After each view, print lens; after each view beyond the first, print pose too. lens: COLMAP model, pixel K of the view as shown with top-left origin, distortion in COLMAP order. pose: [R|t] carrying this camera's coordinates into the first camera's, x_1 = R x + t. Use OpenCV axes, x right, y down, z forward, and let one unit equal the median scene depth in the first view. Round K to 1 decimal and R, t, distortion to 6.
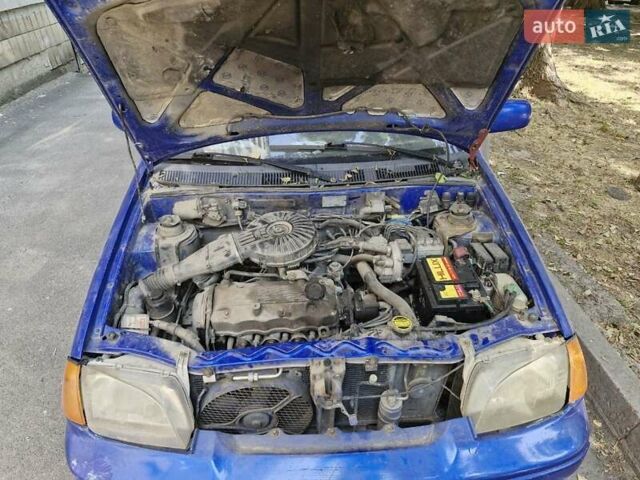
lens RADIAL K [[452.2, 0, 319.4], [0, 452.2, 237.7], [0, 0, 1]] dist [0.029233, -0.004789]
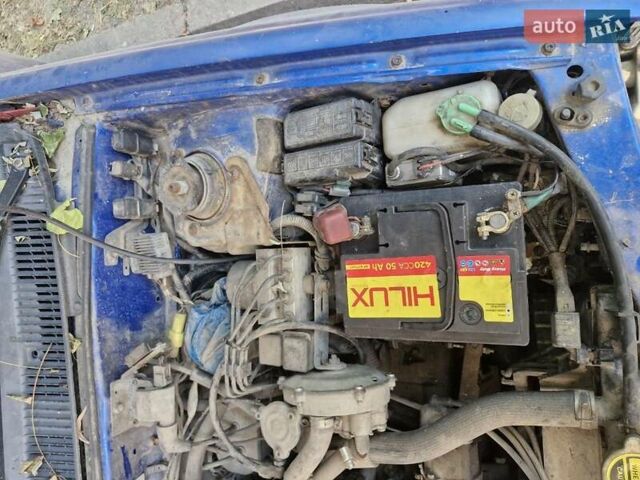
lens RADIAL K [[452.2, 0, 322.2], [0, 452.2, 236.7], [0, 0, 1]] dist [0.029233, -0.004789]
pose [[0.023460, -0.999647, 0.012503, 0.304057], [0.860233, 0.026557, 0.509210, -0.168149], [-0.509362, -0.001191, 0.860552, 0.705770]]
